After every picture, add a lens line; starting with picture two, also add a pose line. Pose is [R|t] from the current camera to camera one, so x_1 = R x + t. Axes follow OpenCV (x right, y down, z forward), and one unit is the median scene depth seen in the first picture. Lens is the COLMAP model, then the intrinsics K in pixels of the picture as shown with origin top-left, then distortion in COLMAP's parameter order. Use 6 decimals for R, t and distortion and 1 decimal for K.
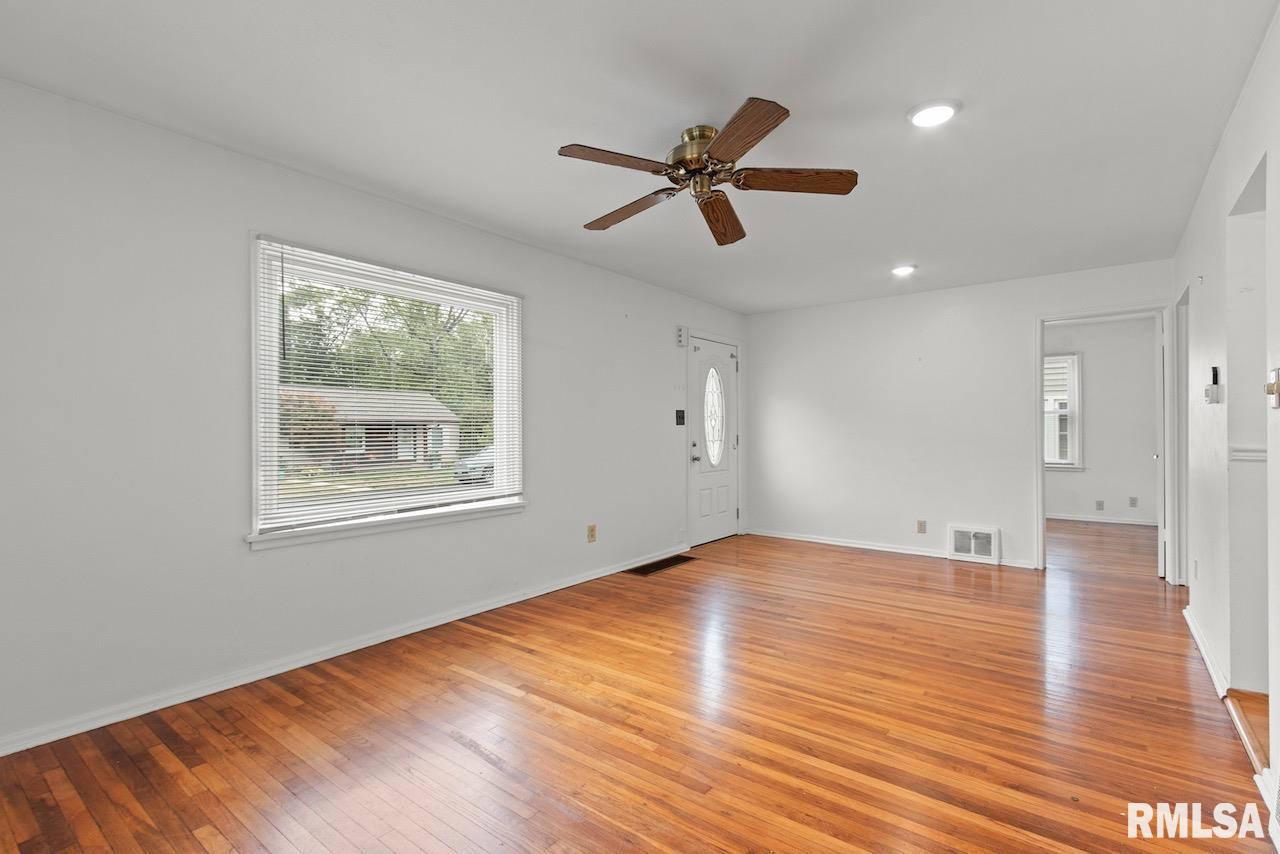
lens RADIAL K [[596.7, 0, 634.4], [0, 596.7, 427.2], [0, 0, 1]] dist [0.008064, -0.001019]
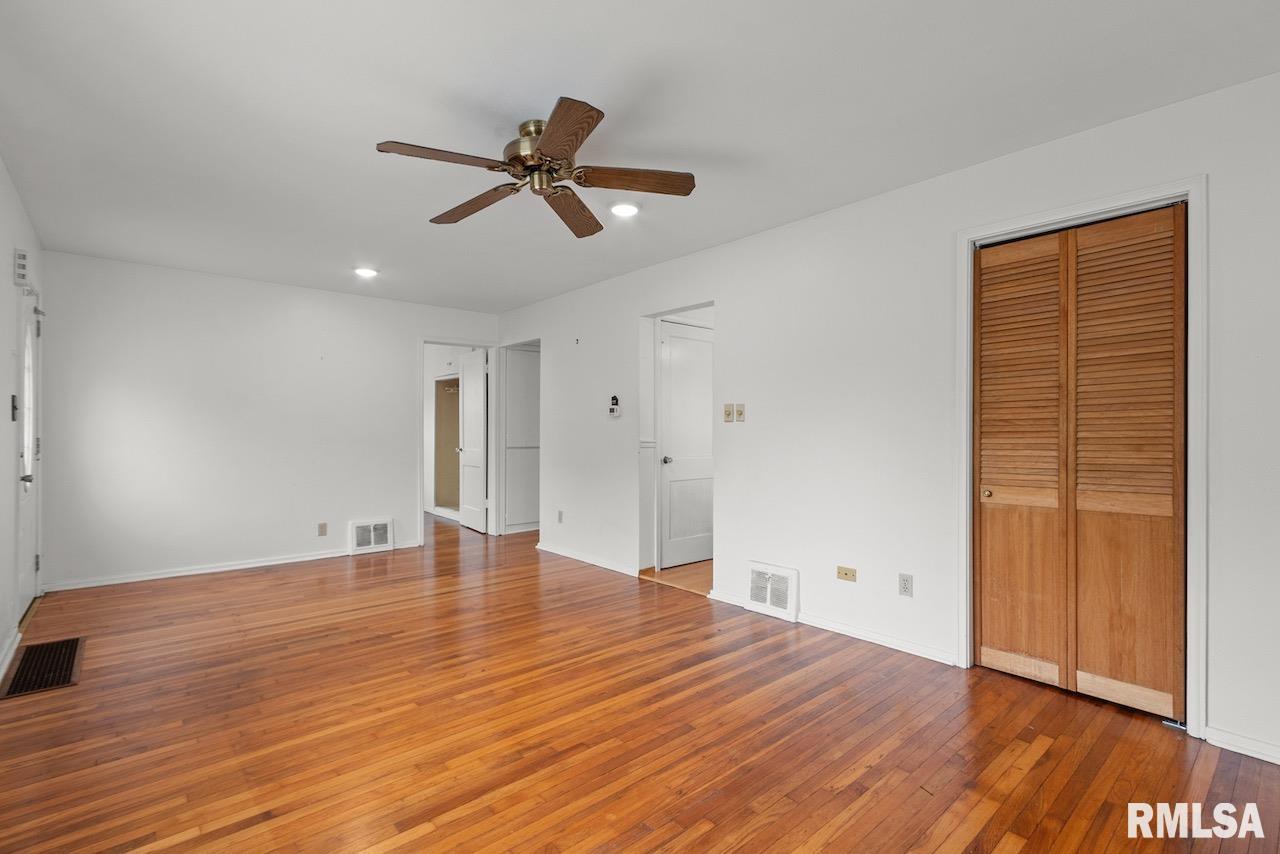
lens RADIAL K [[596.7, 0, 637.5], [0, 596.7, 428.9], [0, 0, 1]] dist [0.008064, -0.001019]
pose [[0.182390, 0.004321, 0.983217, -0.636073], [-0.006272, 0.999975, -0.003231, 0.002988], [-0.983206, -0.005578, 0.182412, 0.514400]]
